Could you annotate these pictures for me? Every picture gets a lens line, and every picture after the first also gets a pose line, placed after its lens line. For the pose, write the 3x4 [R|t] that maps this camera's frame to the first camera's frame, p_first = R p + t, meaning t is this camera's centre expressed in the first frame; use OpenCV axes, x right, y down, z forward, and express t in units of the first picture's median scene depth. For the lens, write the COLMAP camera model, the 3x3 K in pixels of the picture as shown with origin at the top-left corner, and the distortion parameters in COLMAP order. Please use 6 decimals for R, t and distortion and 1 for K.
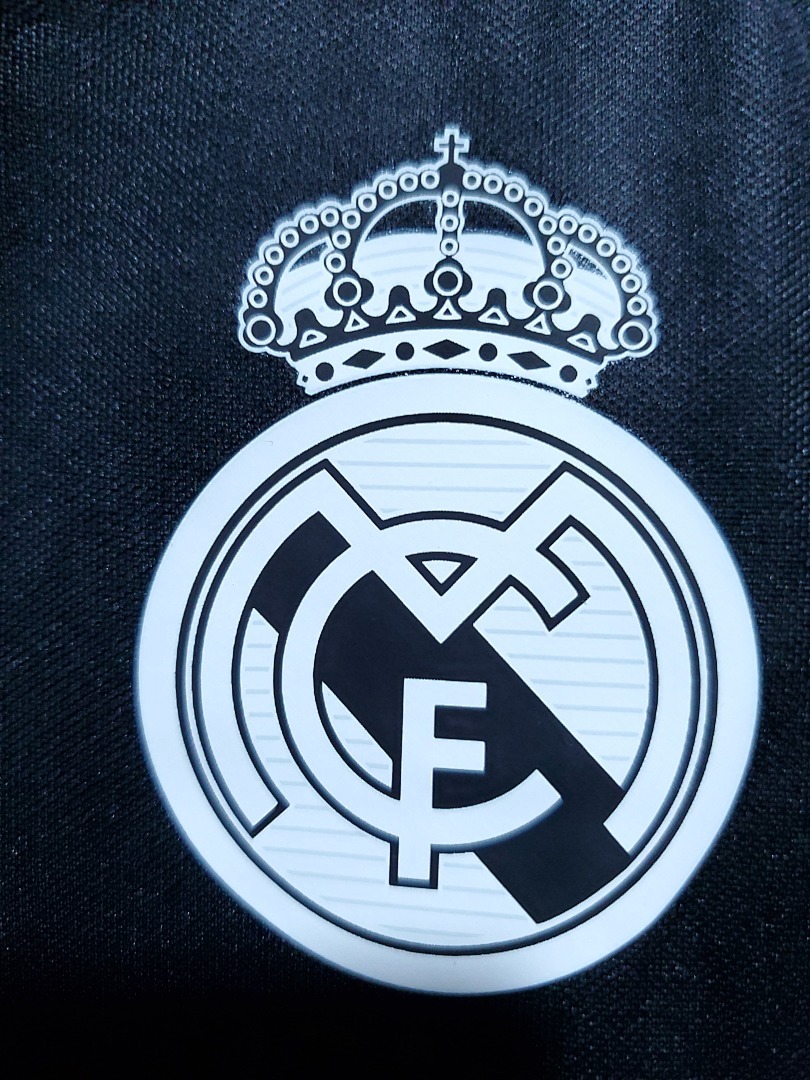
lens RADIAL K [[843.3, 0, 404.8], [0, 843.3, 542.4], [0, 0, 1]] dist [0.018759, -0.023660]
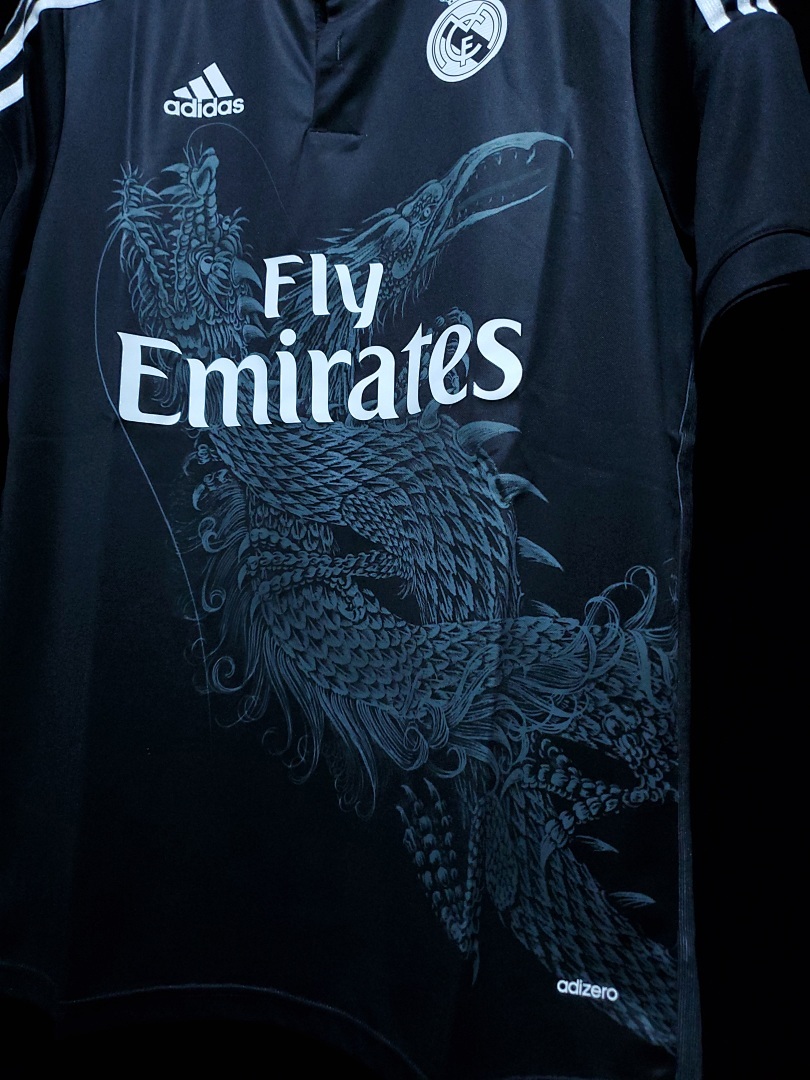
lens RADIAL K [[843.3, 0, 407.9], [0, 843.3, 529.6], [0, 0, 1]] dist [0.018759, -0.023660]
pose [[0.920760, -0.036427, -0.388425, 2.164573], [-0.014207, 0.991840, -0.126692, 5.095247], [0.389870, 0.122171, 0.912730, -5.082547]]
